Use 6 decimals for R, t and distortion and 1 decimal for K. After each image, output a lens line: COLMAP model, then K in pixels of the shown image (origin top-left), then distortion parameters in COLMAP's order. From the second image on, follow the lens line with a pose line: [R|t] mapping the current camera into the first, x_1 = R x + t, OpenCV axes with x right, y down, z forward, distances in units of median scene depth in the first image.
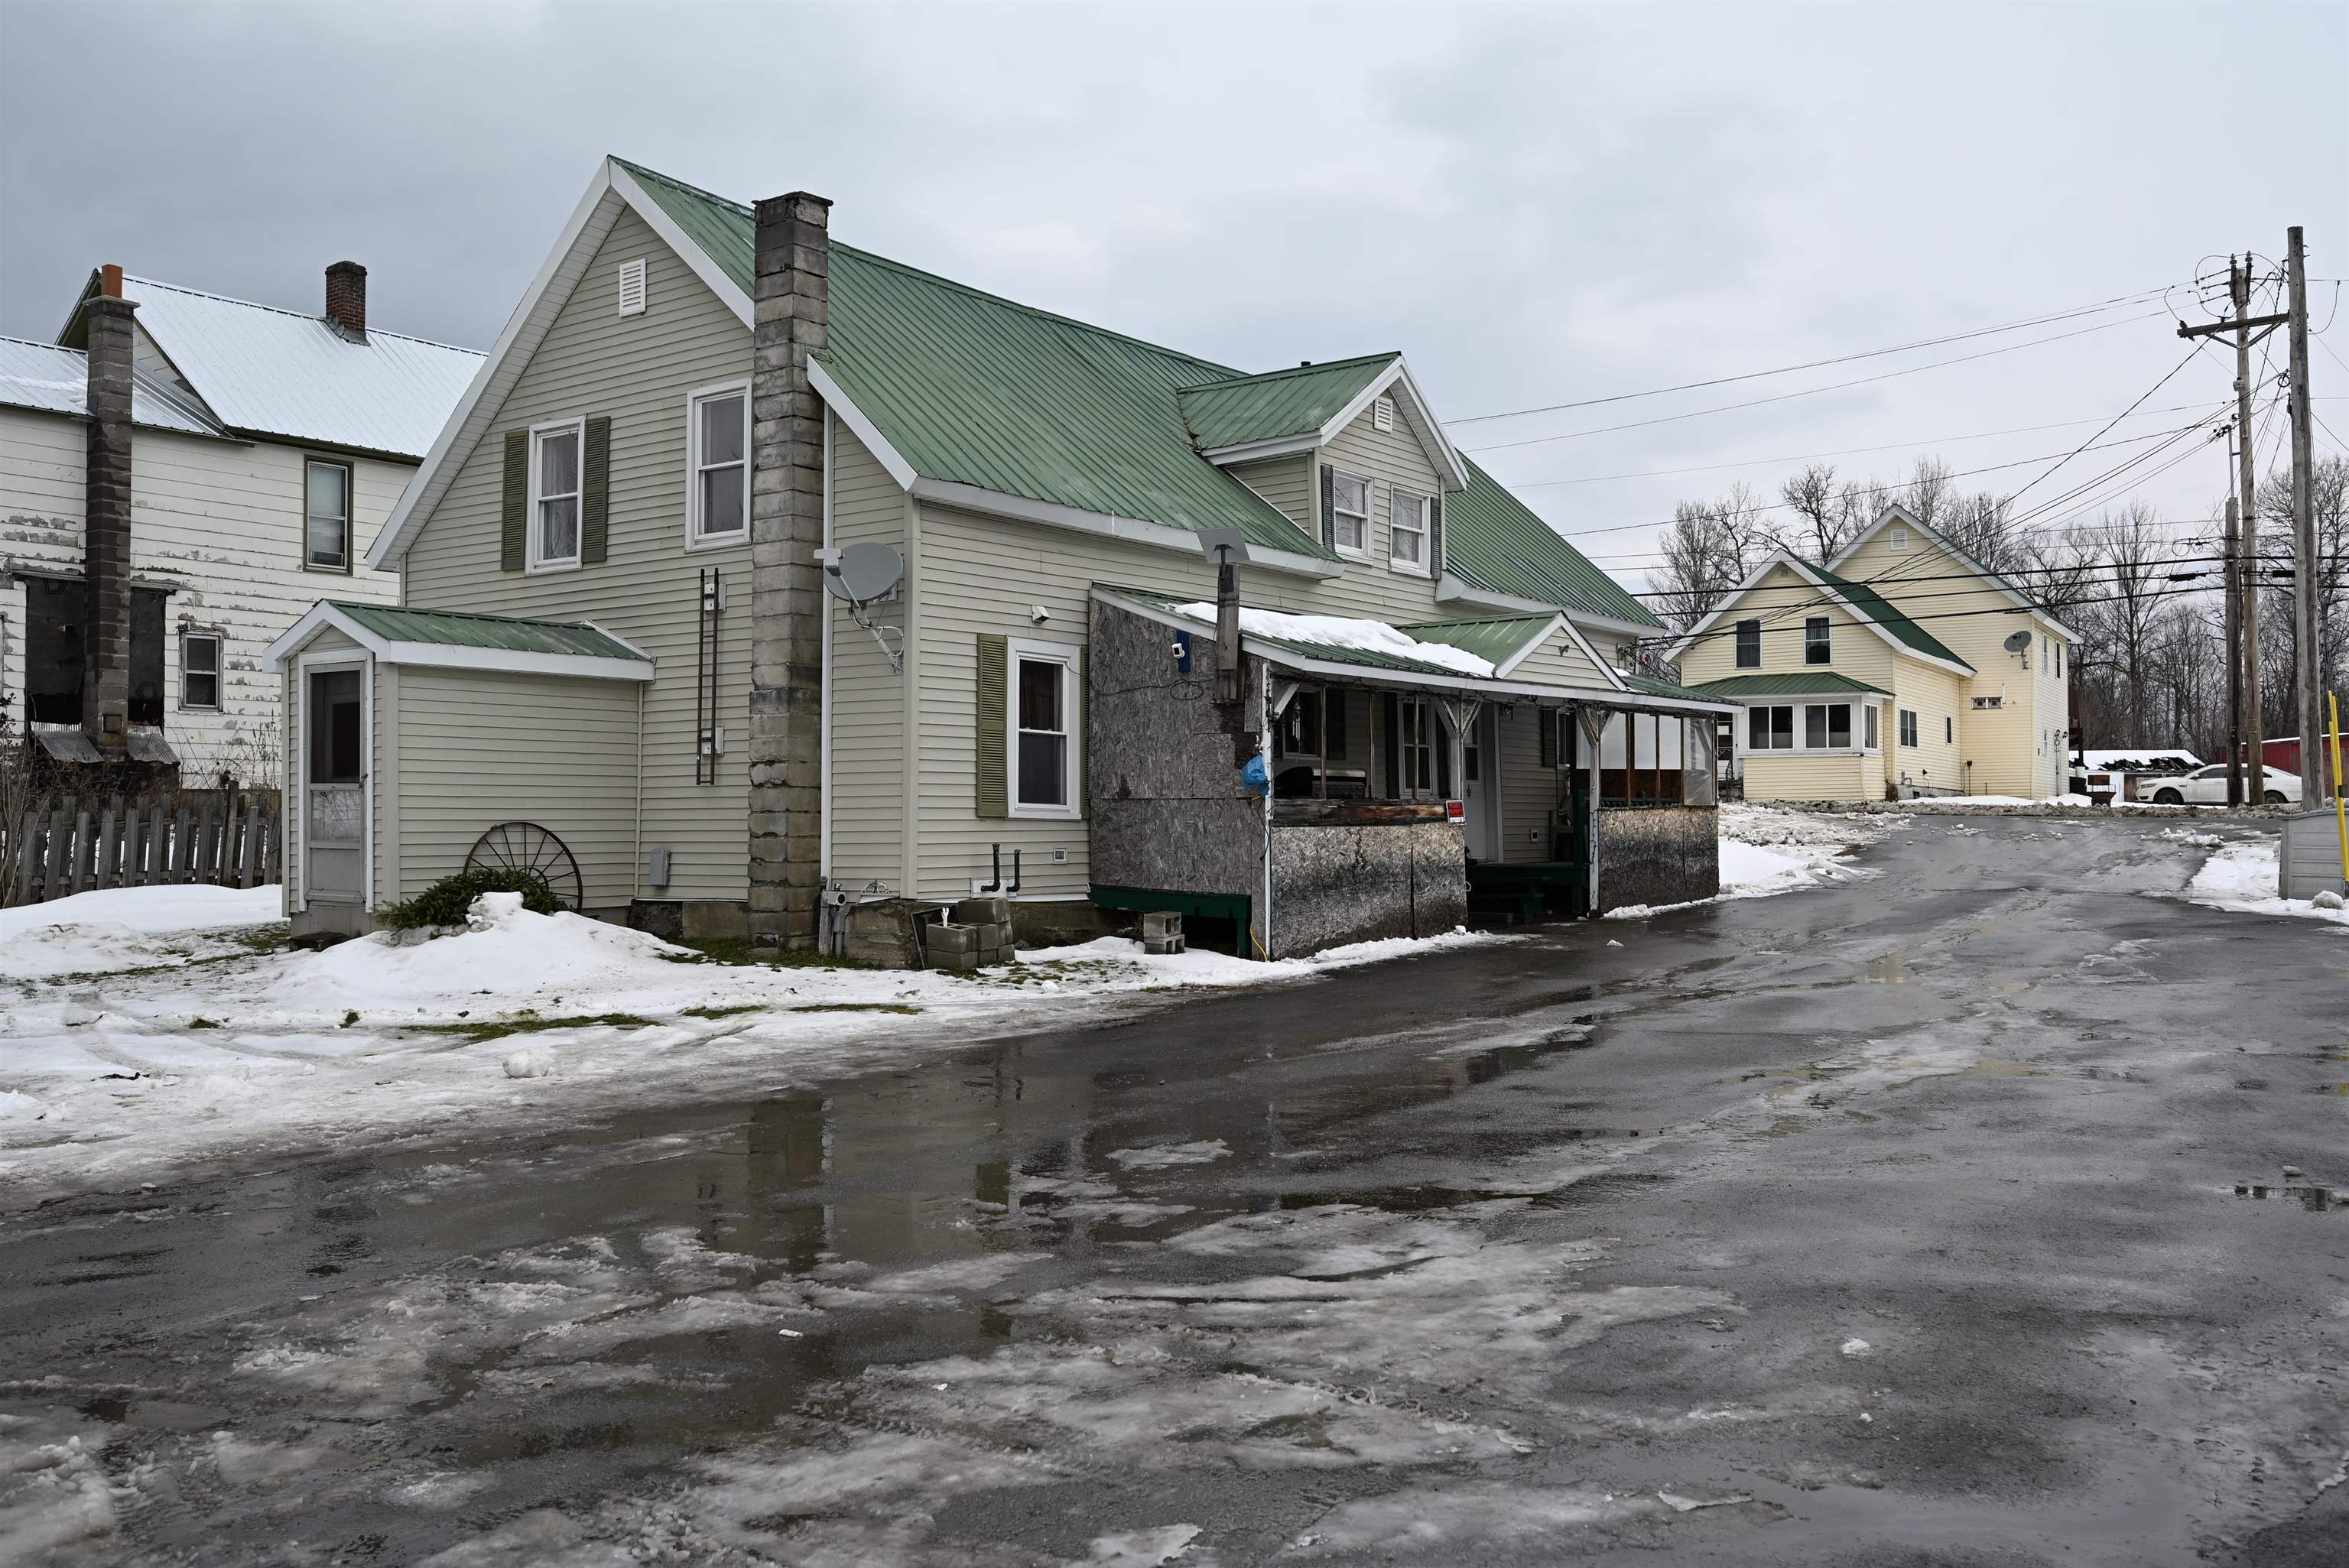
lens RADIAL K [[2013.6, 0, 1174.5], [0, 2013.6, 784.0], [0, 0, 1]] dist [-0.005943, 0.006380]
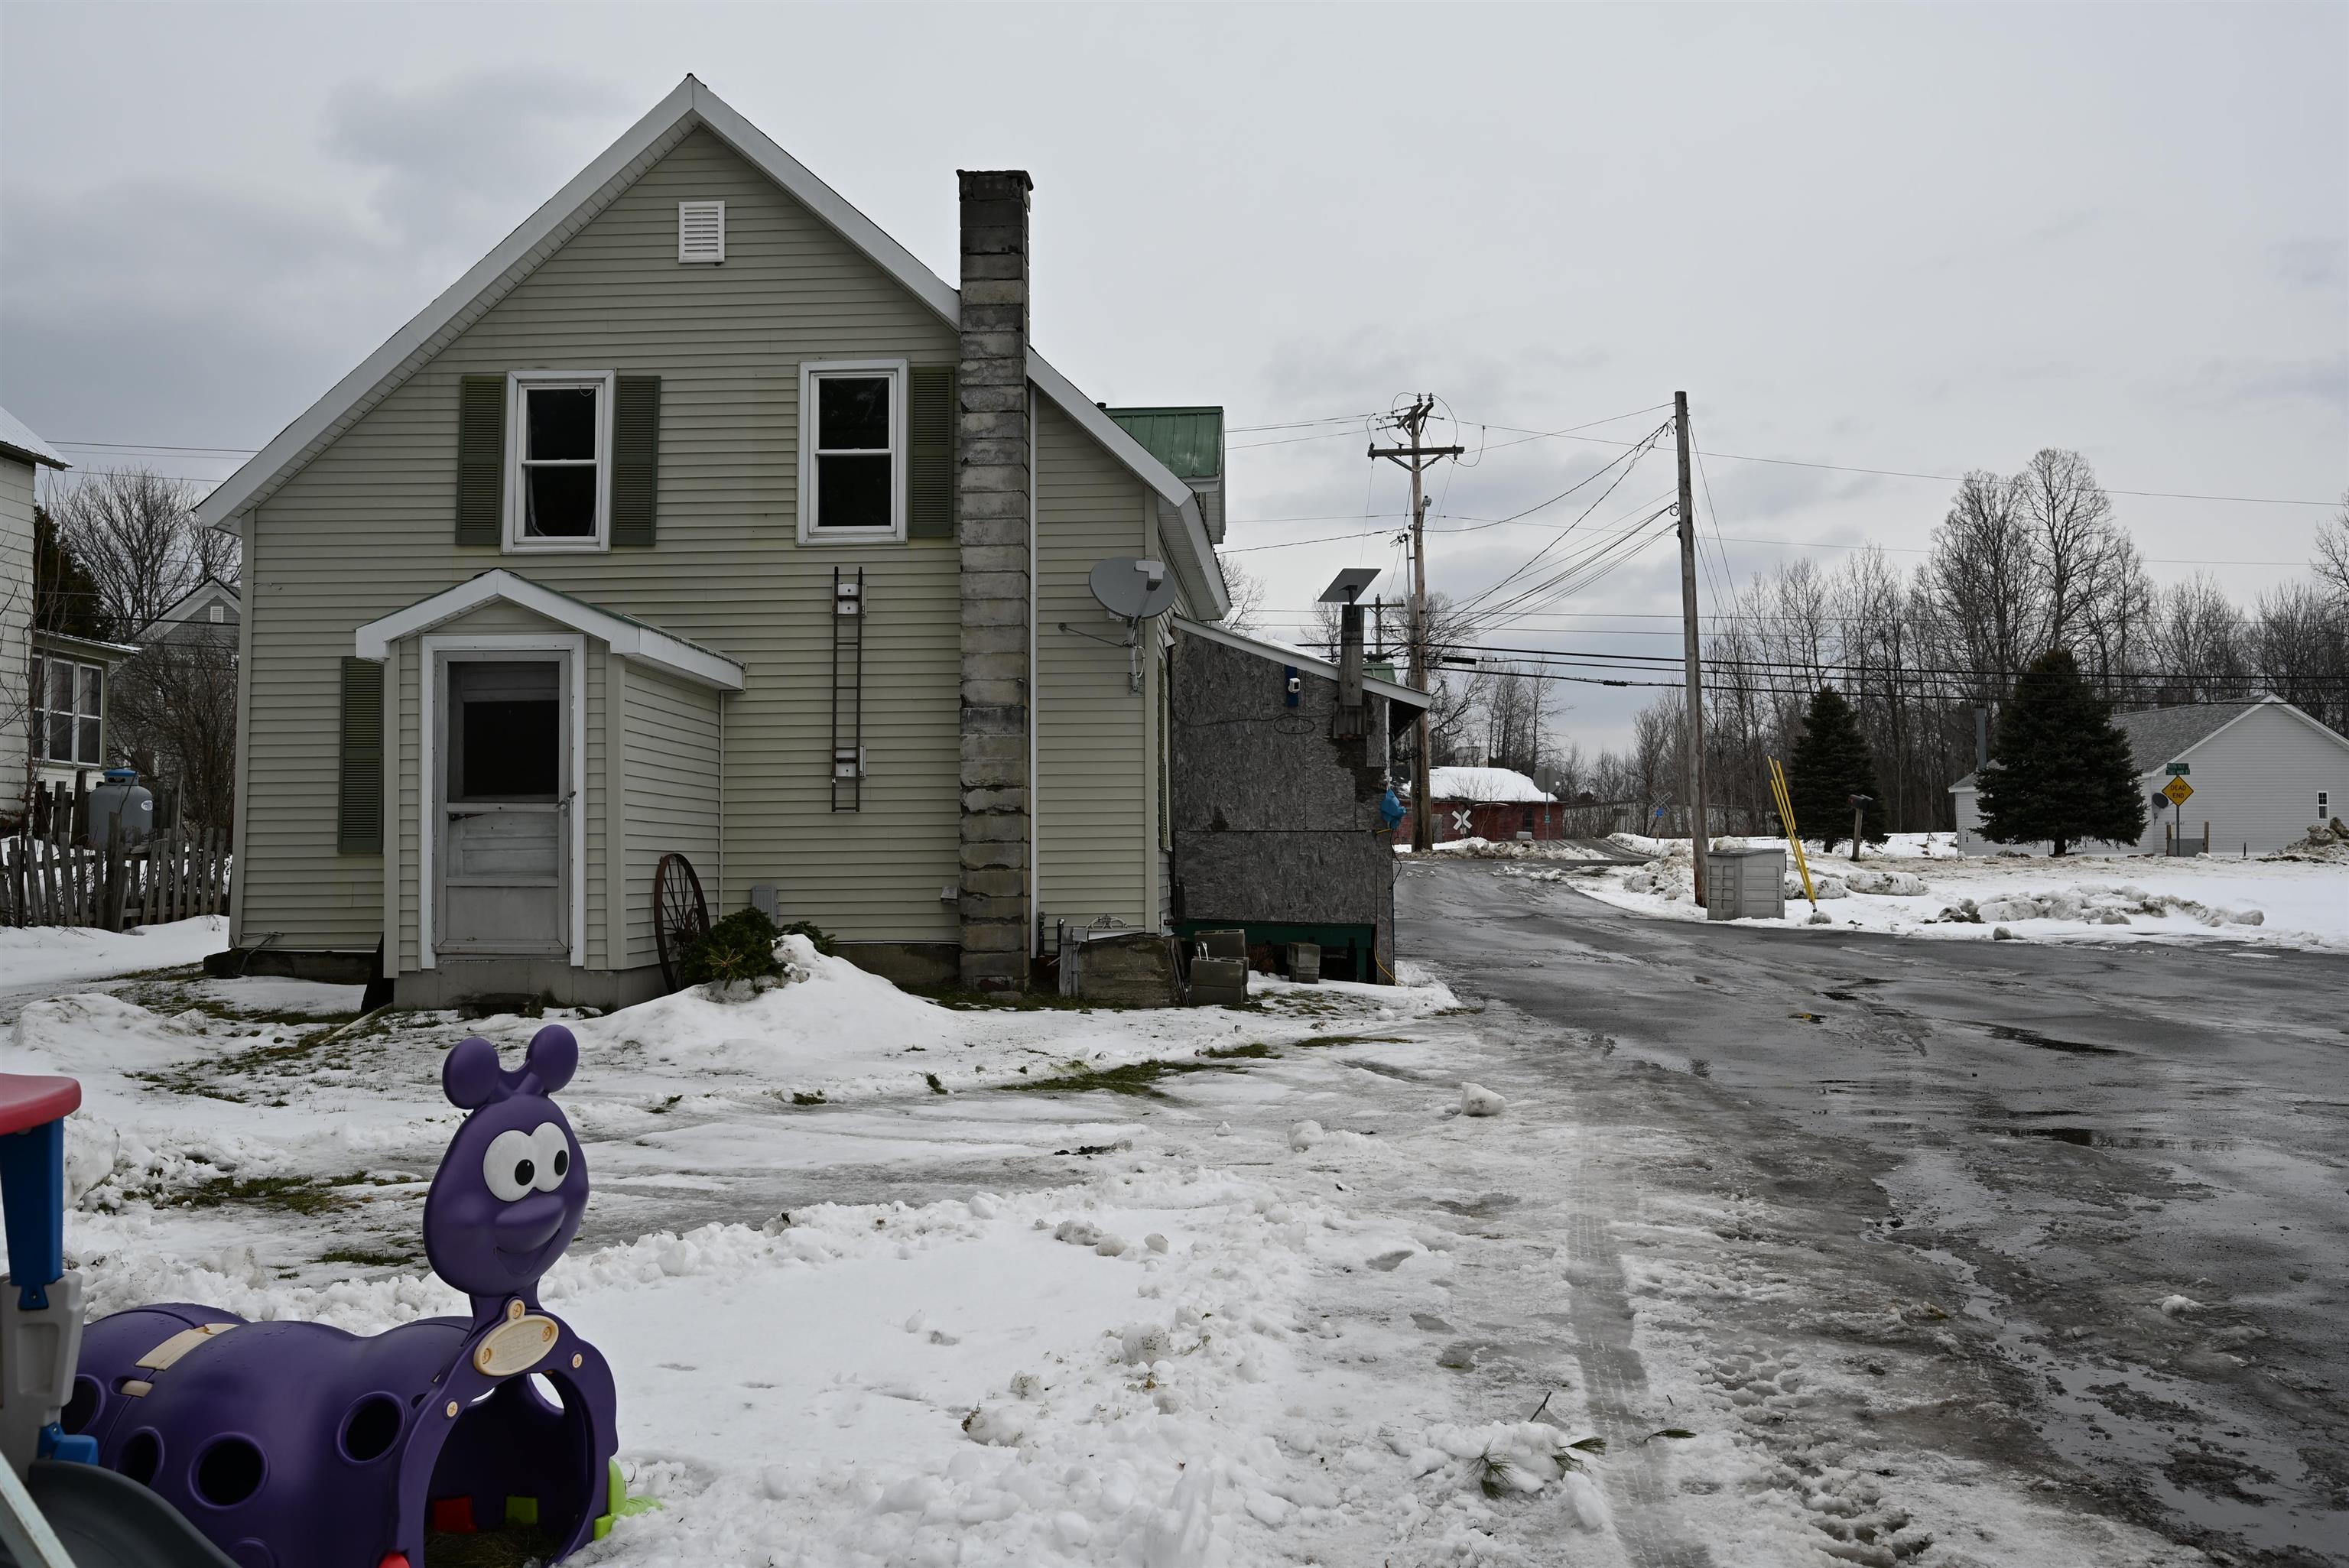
lens RADIAL K [[2013.6, 0, 1174.5], [0, 2013.6, 784.0], [0, 0, 1]] dist [-0.005943, 0.006380]
pose [[0.827071, 0.020640, 0.561719, -0.608981], [-0.006669, 0.999616, -0.026911, 0.011112], [-0.562058, 0.018511, 0.826891, 0.190823]]
